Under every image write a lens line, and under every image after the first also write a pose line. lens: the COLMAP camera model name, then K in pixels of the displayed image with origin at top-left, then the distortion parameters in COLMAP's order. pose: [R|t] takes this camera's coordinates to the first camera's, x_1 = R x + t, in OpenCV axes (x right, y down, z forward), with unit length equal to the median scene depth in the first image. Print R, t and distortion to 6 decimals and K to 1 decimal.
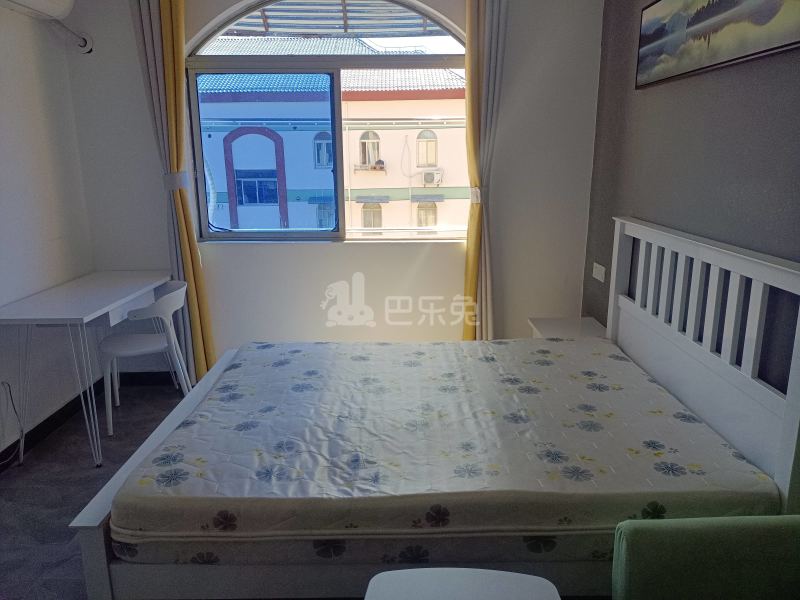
lens RADIAL K [[590.0, 0, 400.6], [0, 590.0, 298.2], [0, 0, 1]] dist [0.062983, -0.068494]
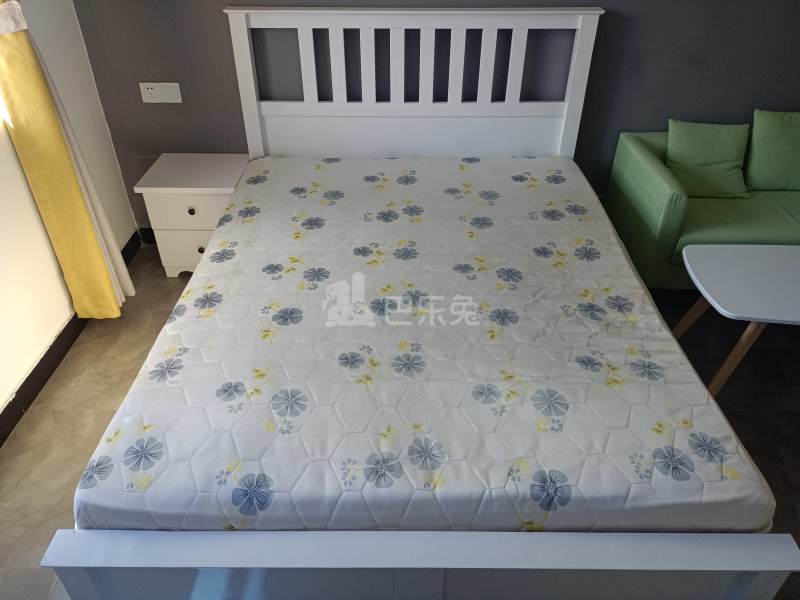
lens RADIAL K [[590.0, 0, 404.9], [0, 590.0, 302.5], [0, 0, 1]] dist [0.062983, -0.068494]
pose [[-0.003177, -0.576948, 0.816775, -0.577138], [0.228832, 0.794687, 0.562236, -0.238041], [-0.973461, 0.188691, 0.129499, 0.795015]]
